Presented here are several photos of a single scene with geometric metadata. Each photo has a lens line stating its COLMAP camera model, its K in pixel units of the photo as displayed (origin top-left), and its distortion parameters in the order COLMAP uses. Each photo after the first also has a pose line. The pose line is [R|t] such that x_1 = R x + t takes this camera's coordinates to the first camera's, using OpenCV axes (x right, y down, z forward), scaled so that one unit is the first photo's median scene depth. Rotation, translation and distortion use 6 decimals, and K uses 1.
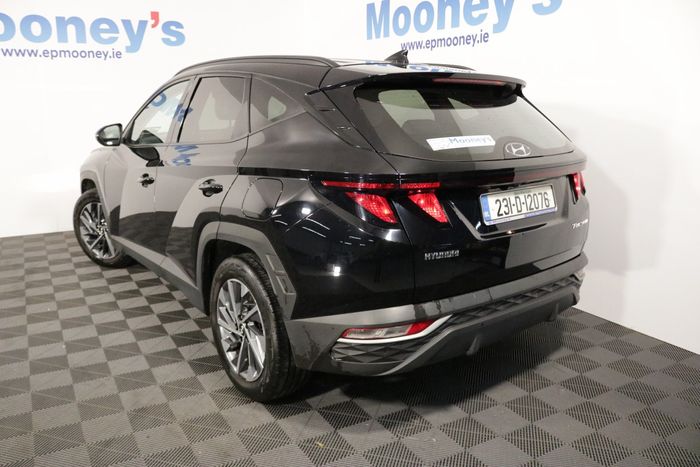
lens RADIAL K [[584.9, 0, 338.2], [0, 584.9, 230.8], [0, 0, 1]] dist [-0.172183, 0.162350]
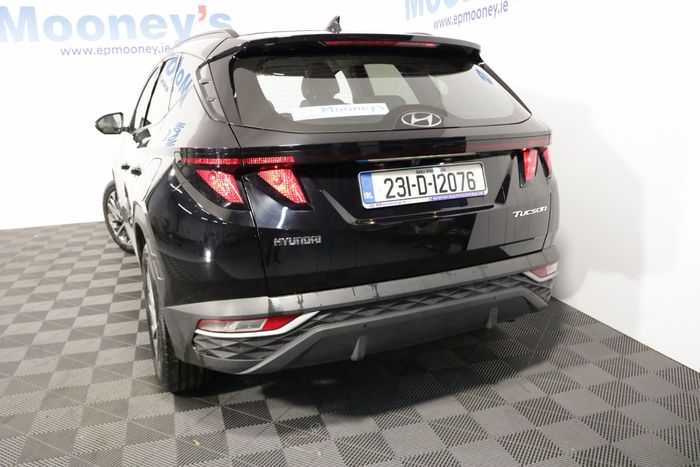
lens RADIAL K [[584.9, 0, 338.2], [0, 584.9, 230.8], [0, 0, 1]] dist [-0.172183, 0.162350]
pose [[0.973474, 0.021949, -0.227744, 0.349892], [-0.021230, 0.999759, 0.005607, 0.016444], [0.227812, -0.000623, 0.973705, 0.136466]]
